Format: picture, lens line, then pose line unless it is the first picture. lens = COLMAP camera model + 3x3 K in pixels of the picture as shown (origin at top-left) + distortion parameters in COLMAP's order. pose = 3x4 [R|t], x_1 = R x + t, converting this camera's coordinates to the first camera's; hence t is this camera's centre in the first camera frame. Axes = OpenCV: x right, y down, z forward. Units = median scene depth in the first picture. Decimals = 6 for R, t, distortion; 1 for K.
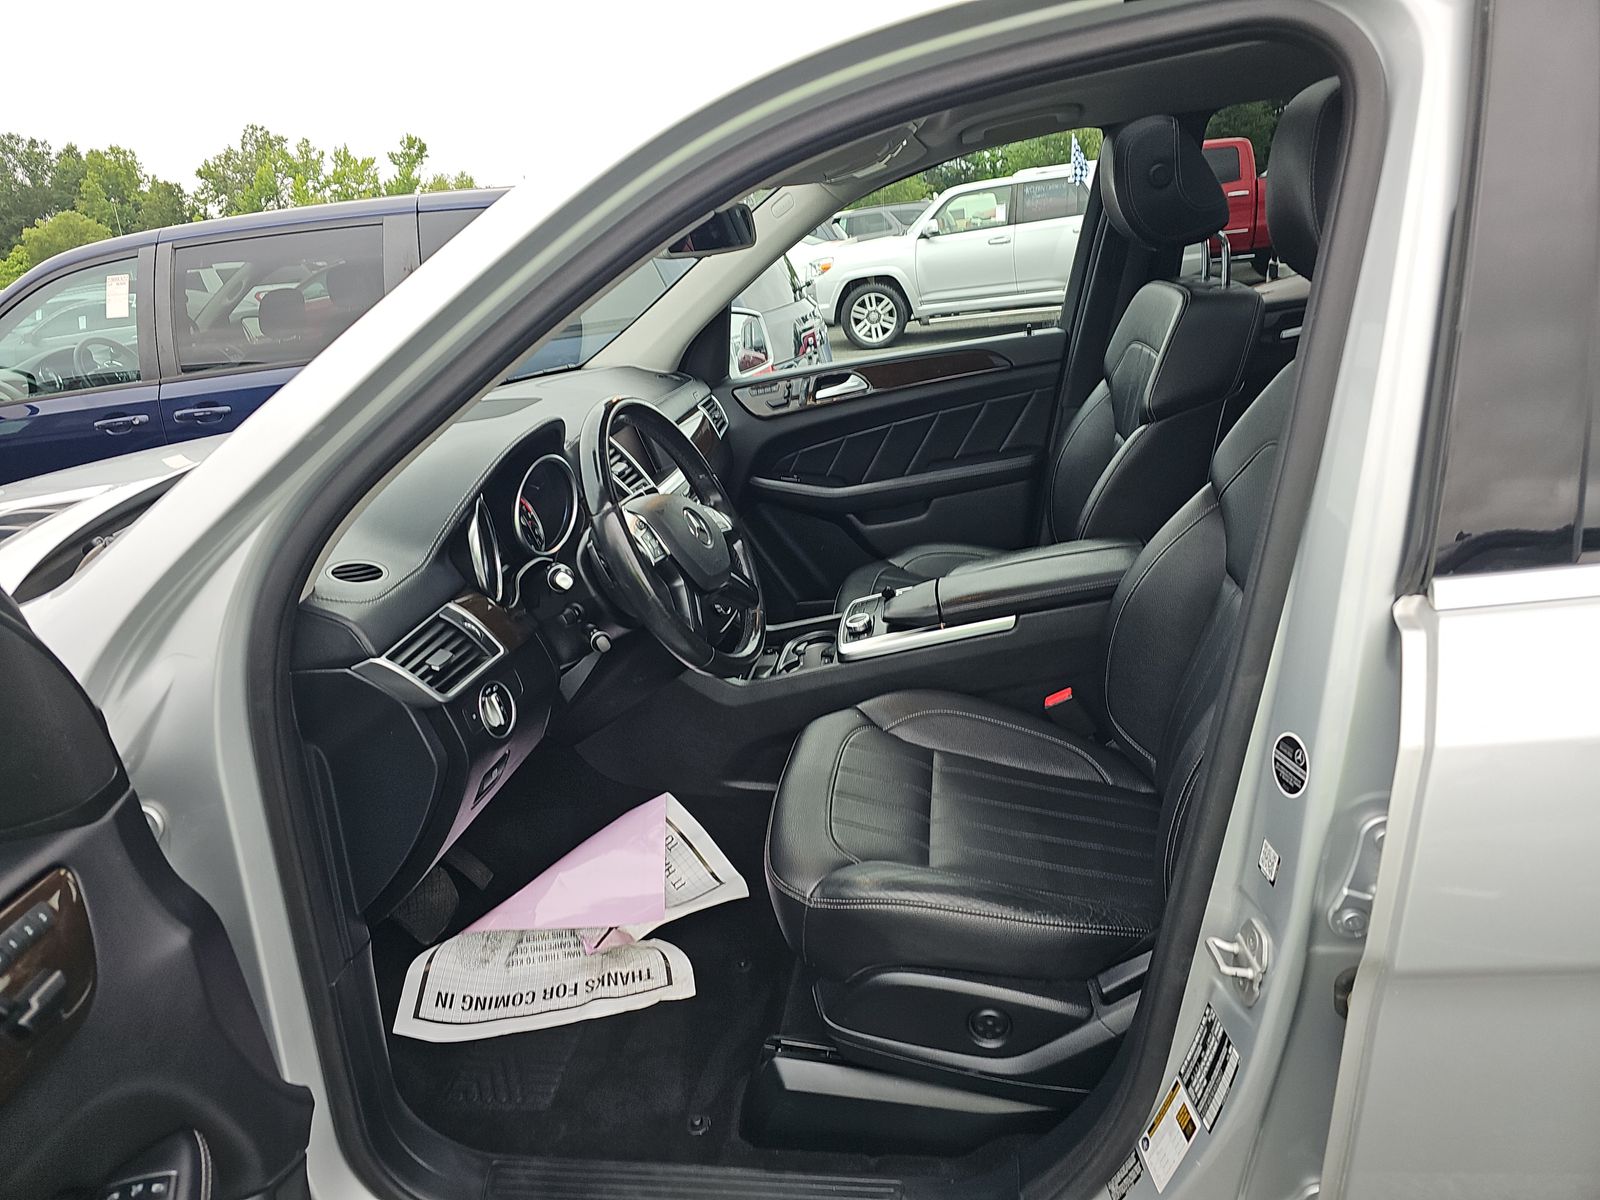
lens RADIAL K [[1056.4, 0, 797.9], [0, 1056.4, 583.2], [0, 0, 1]] dist [0.096074, -0.089024]
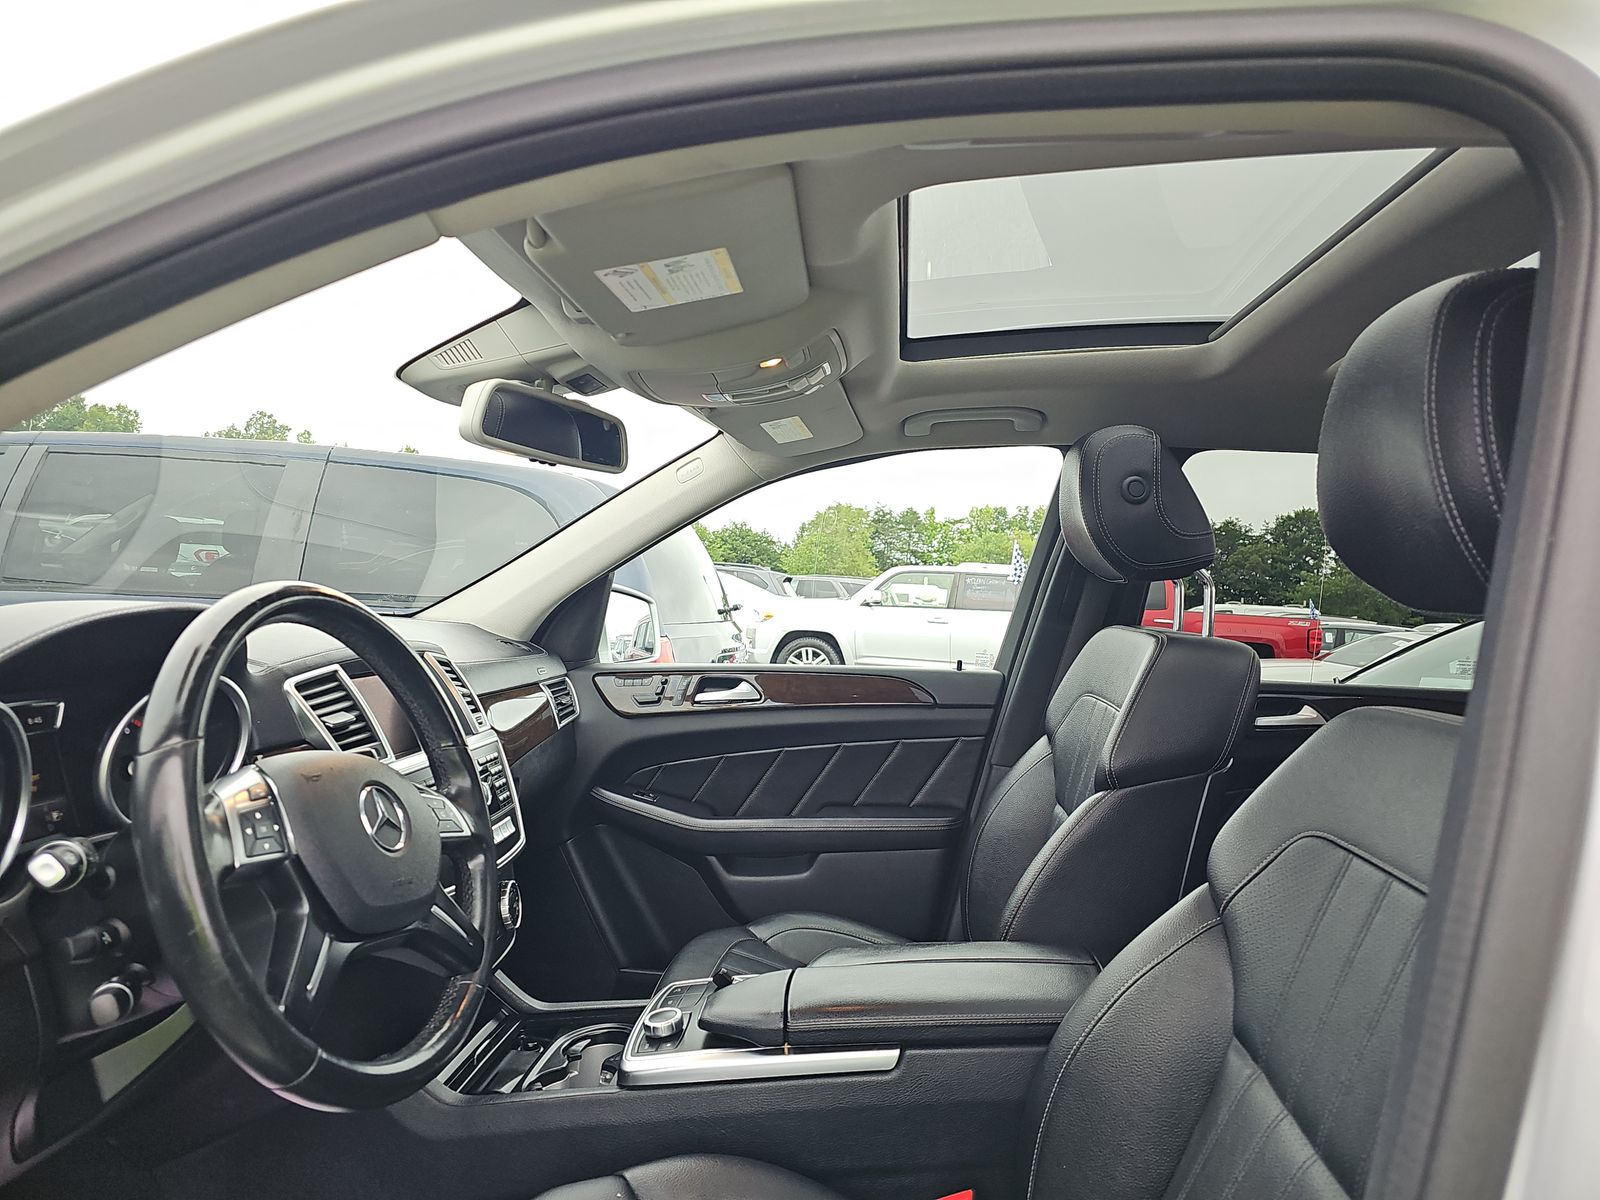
lens RADIAL K [[1056.4, 0, 797.9], [0, 1056.4, 583.2], [0, 0, 1]] dist [0.096074, -0.089024]
pose [[0.984300, 0.171979, 0.039705, 0.047010], [-0.149964, 0.933497, -0.325720, -0.008420], [-0.093081, 0.314652, 0.944632, 0.203605]]
